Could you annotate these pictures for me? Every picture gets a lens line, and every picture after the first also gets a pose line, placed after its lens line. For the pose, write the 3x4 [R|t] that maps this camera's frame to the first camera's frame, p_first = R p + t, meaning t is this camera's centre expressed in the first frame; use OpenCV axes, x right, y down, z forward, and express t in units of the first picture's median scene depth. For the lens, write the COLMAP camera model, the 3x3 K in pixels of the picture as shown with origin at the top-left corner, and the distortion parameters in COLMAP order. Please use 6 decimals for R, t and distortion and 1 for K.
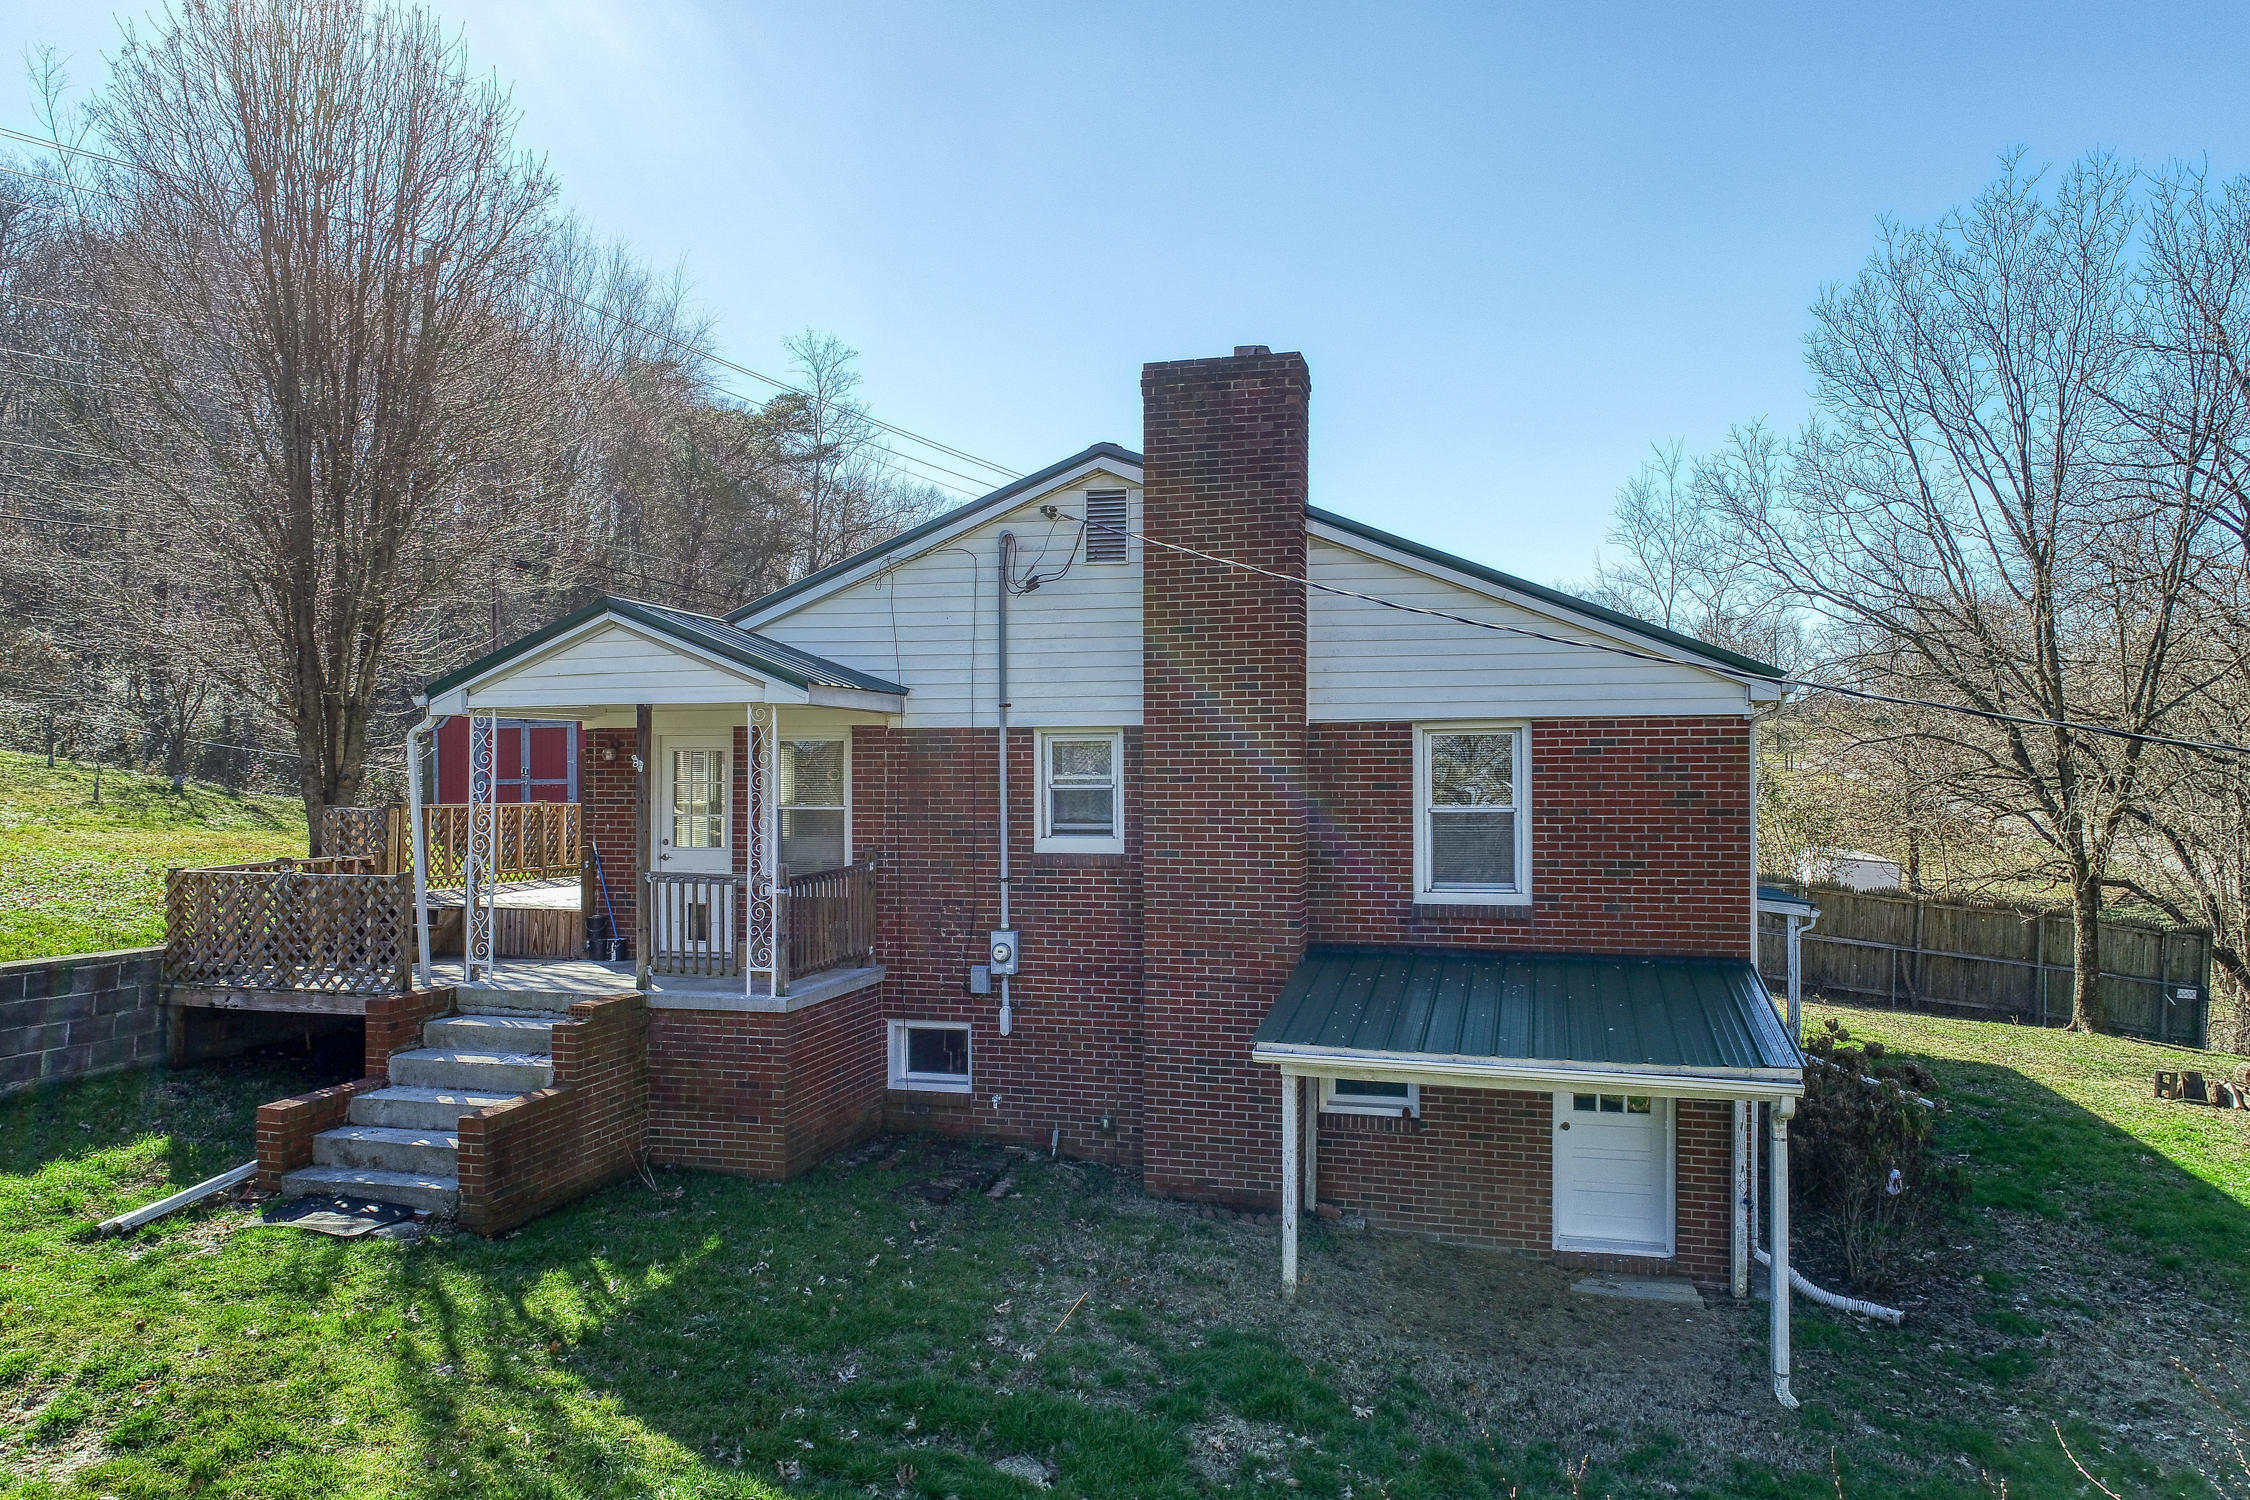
lens RADIAL K [[1538.9, 0, 1125.0], [0, 1538.9, 750.0], [0, 0, 1]] dist [0.003168, 0.000510]
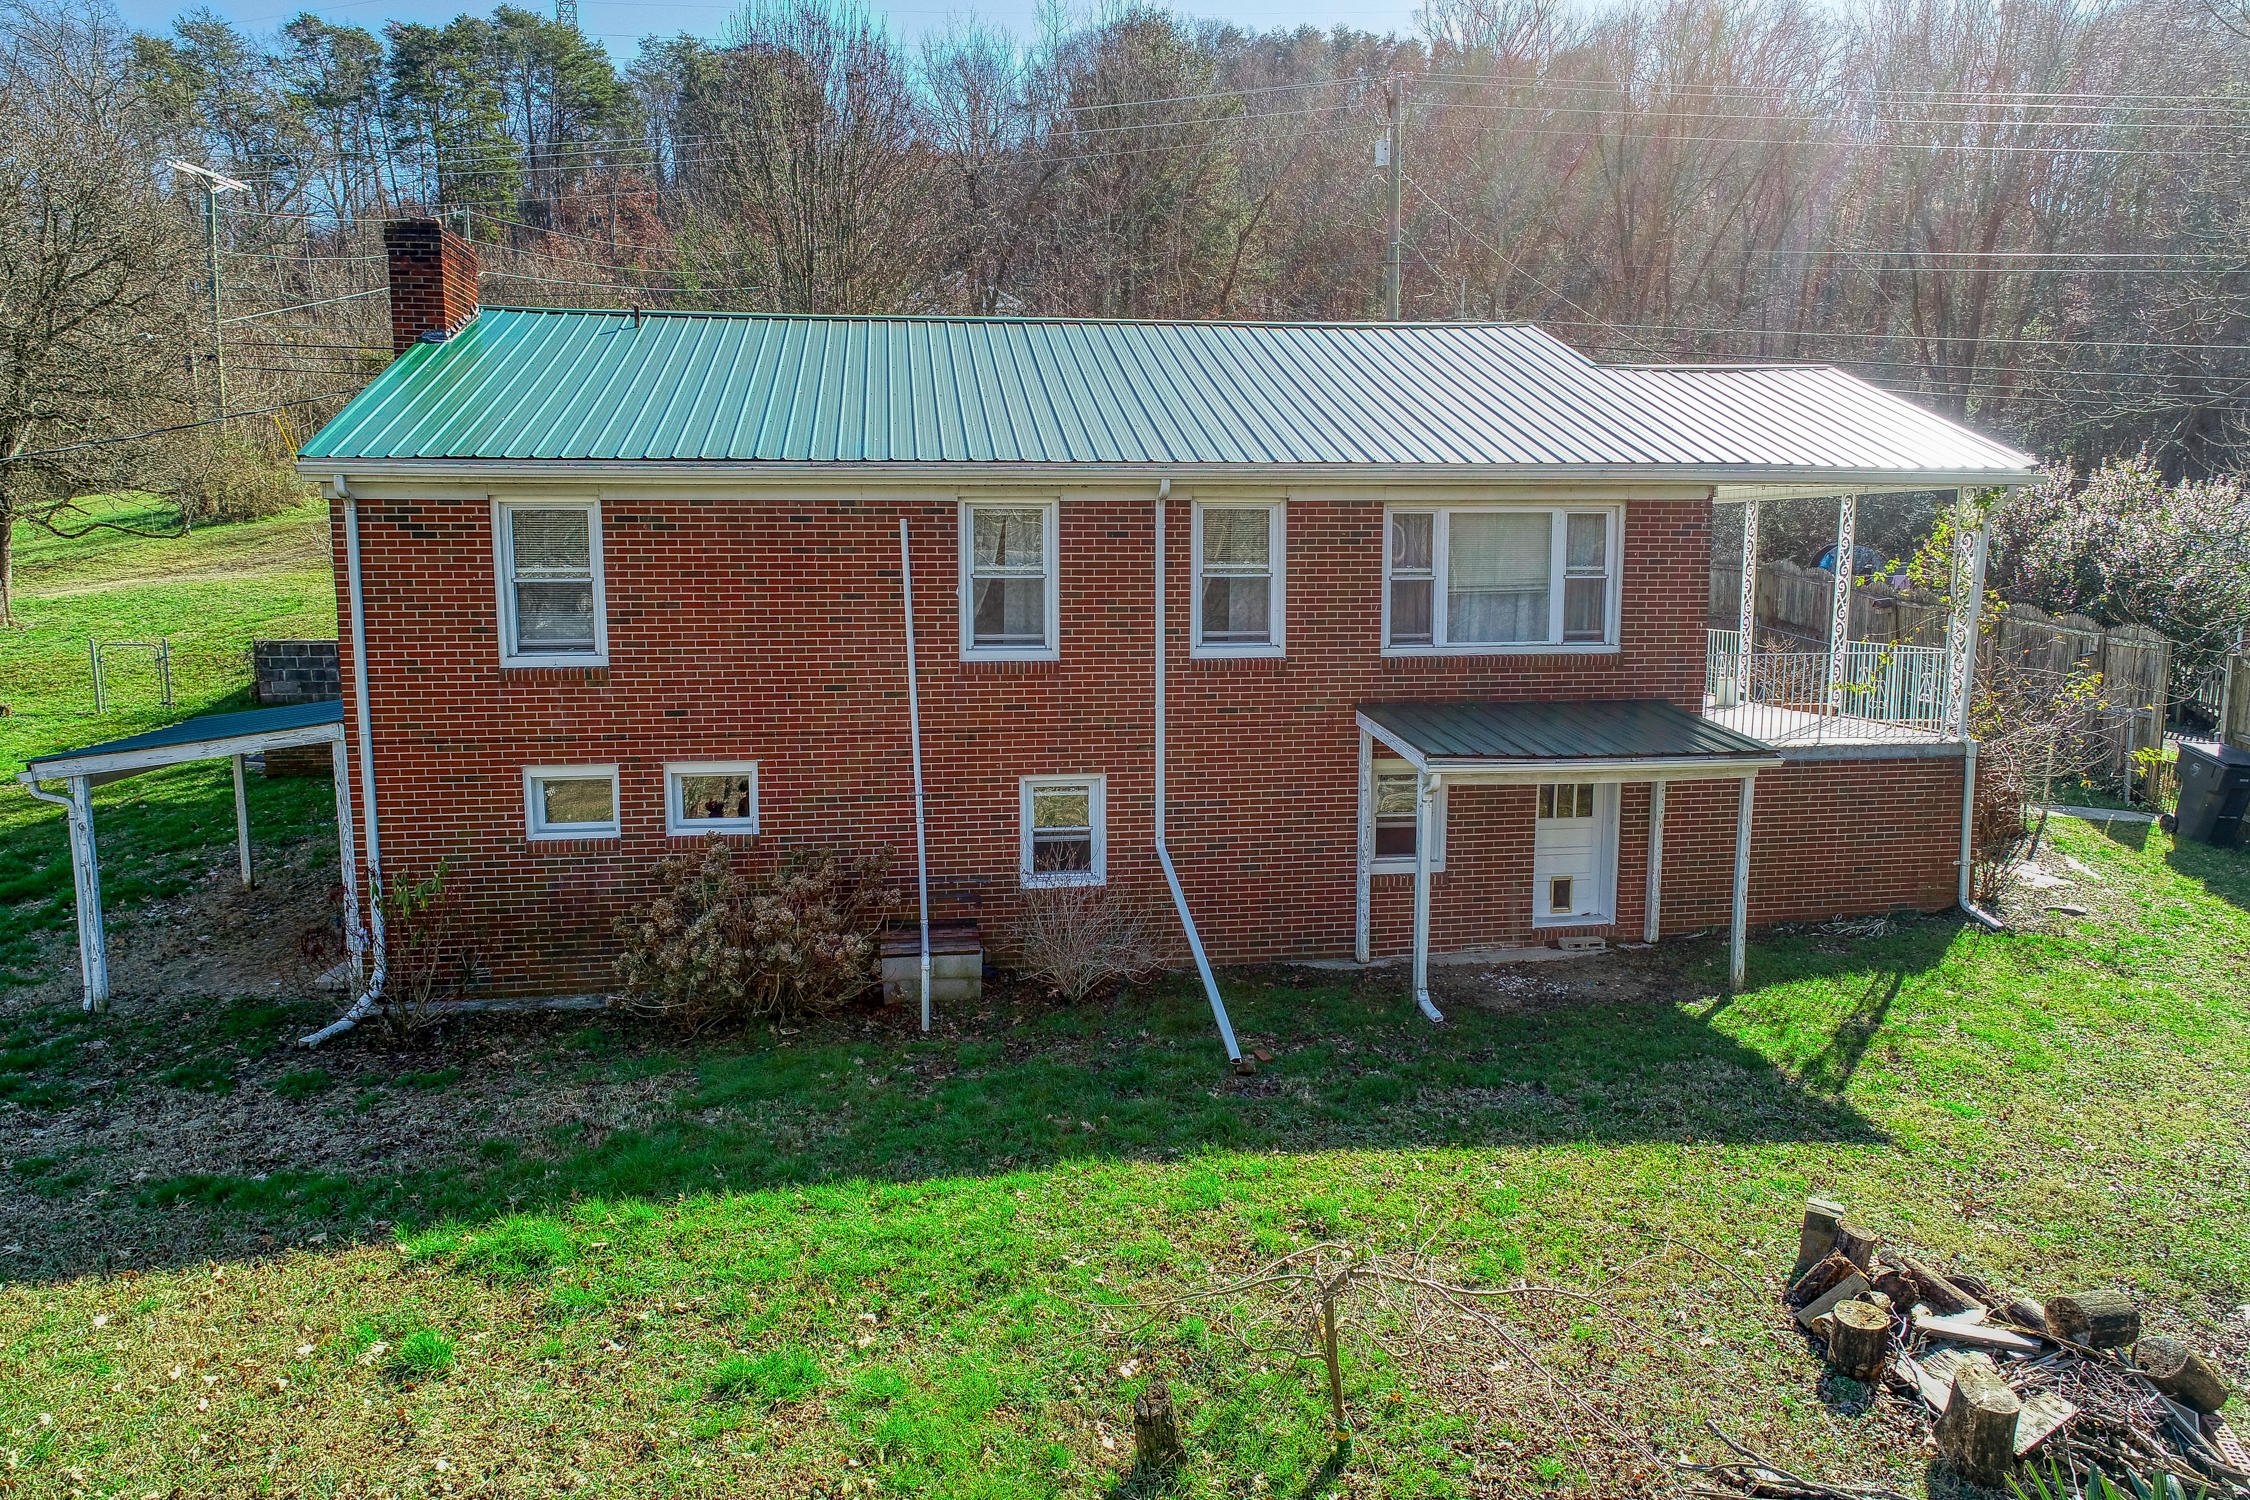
lens RADIAL K [[1503.0, 0, 1125.0], [0, 1503.0, 750.0], [0, 0, 1]] dist [0.000242, -0.002000]
pose [[0.405652, 0.117438, -0.906452, 1.536886], [0.015269, 0.990703, 0.135186, 0.020678], [0.913900, -0.068679, 0.400087, 1.017803]]
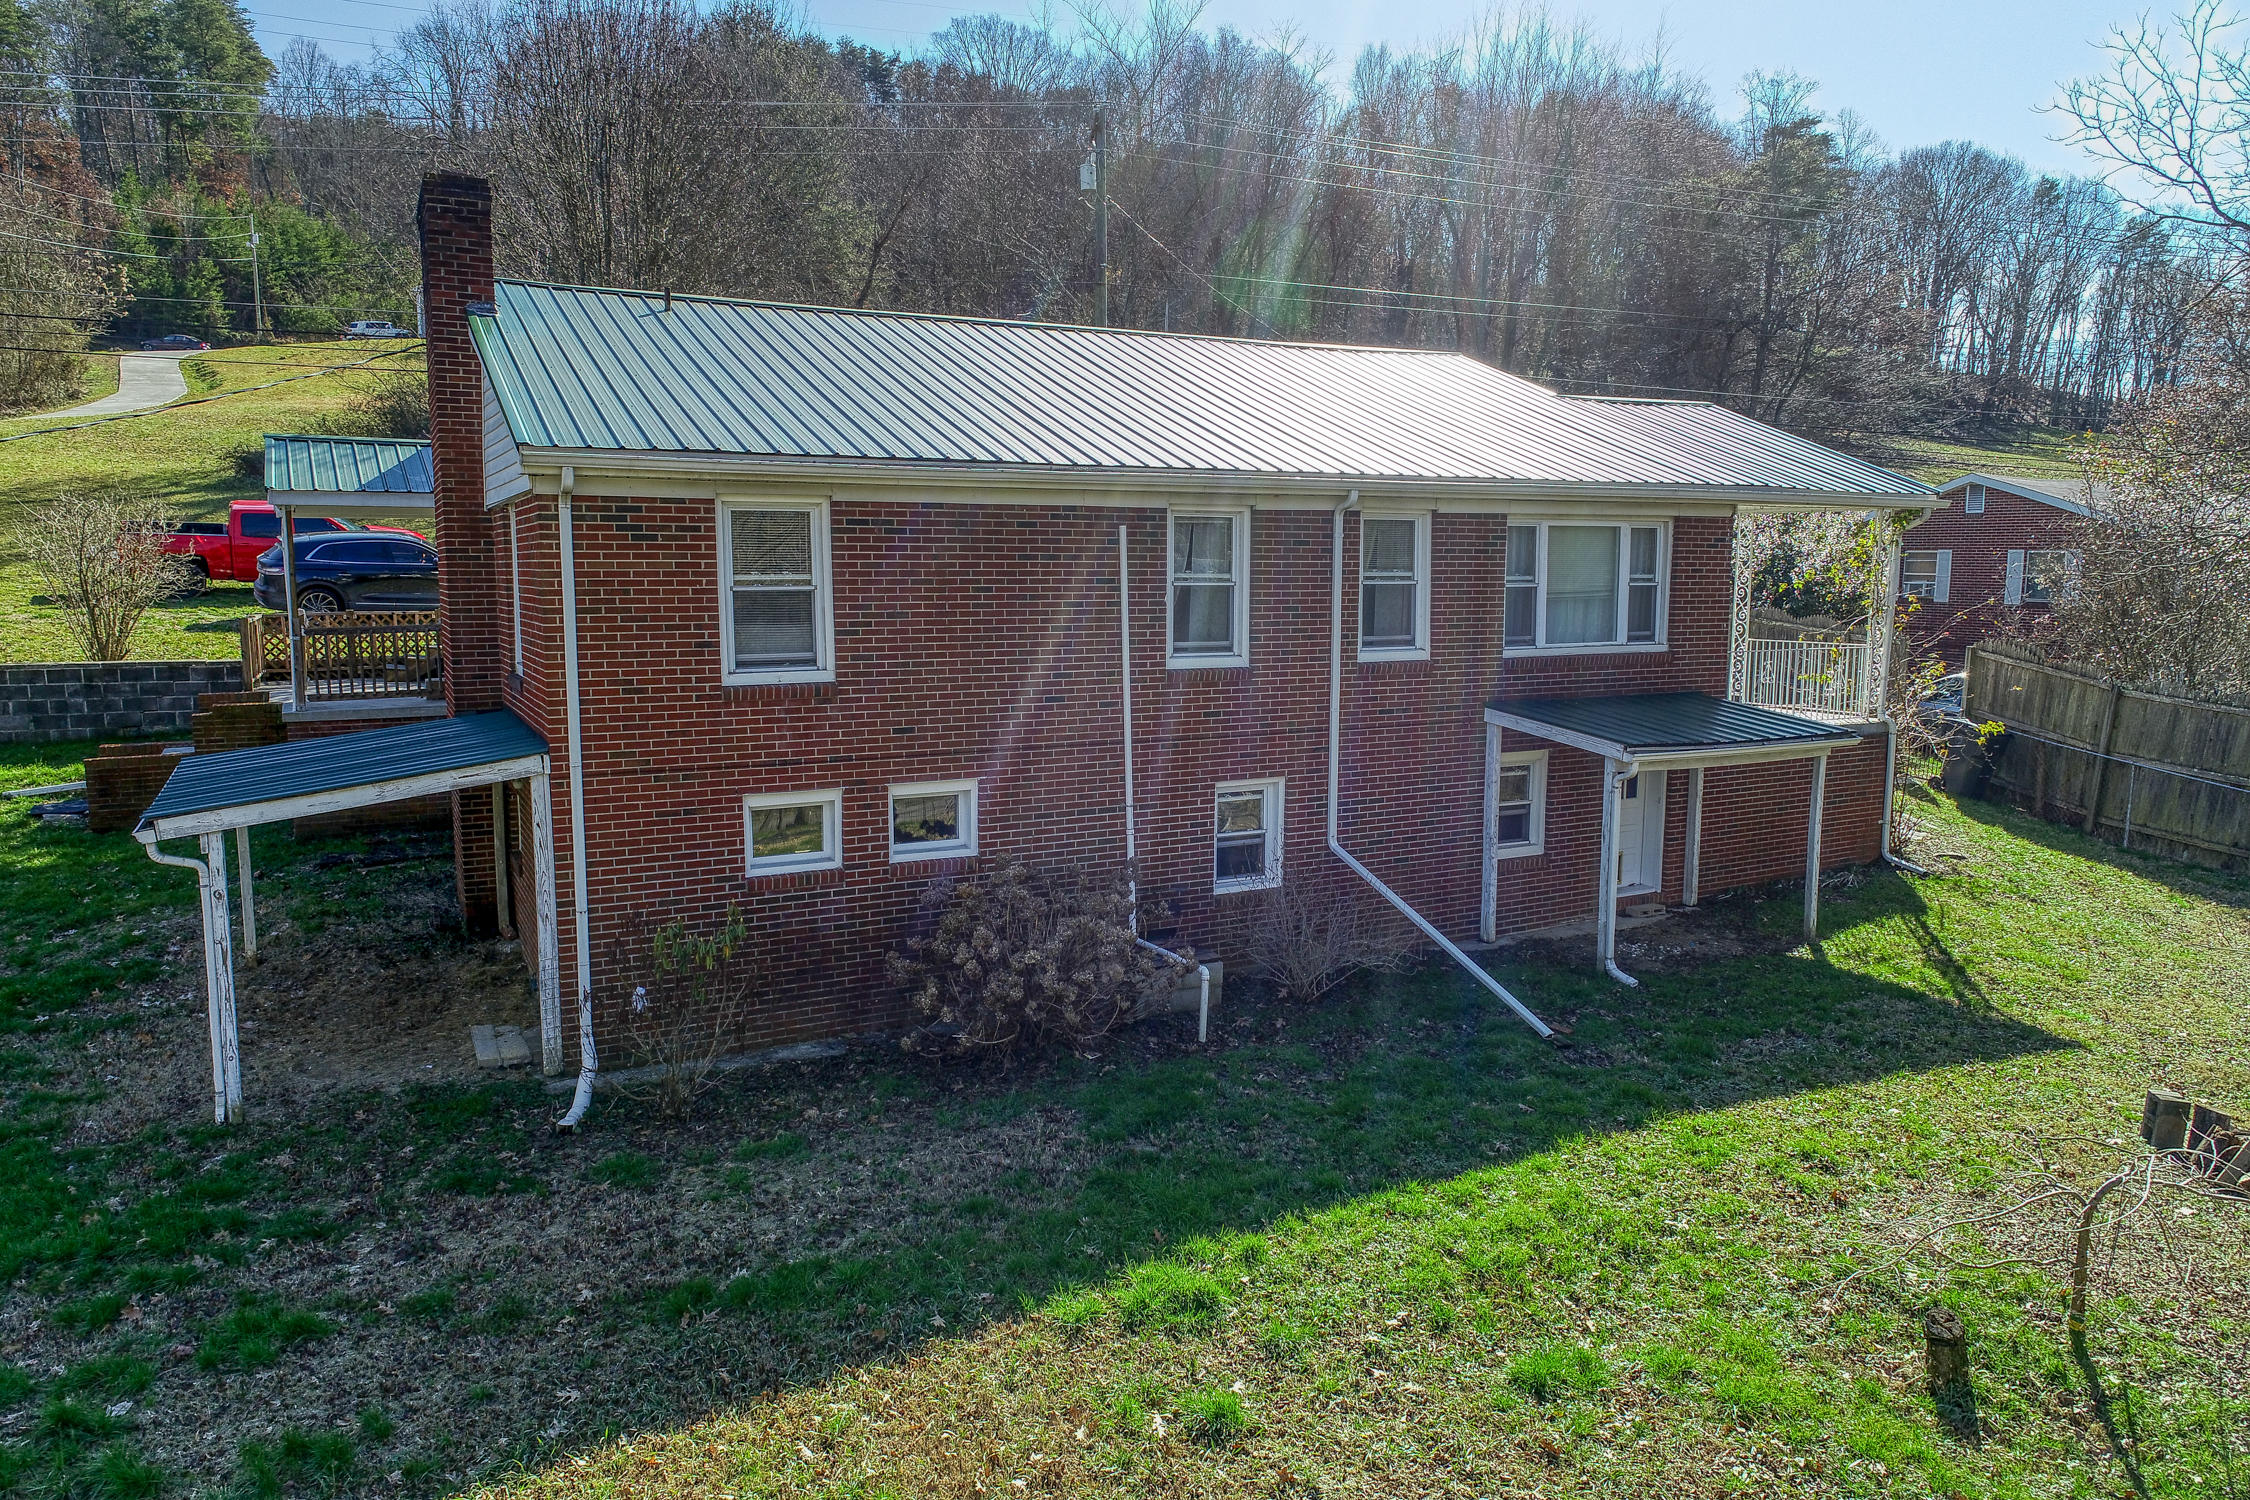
lens RADIAL K [[1490.7, 0, 1125.0], [0, 1490.7, 750.0], [0, 0, 1]] dist [-0.001325, -0.000359]
pose [[0.682314, 0.091133, -0.725357, 1.254822], [0.009299, 0.991037, 0.133260, 0.016643], [0.731000, -0.097671, 0.675351, 0.594368]]
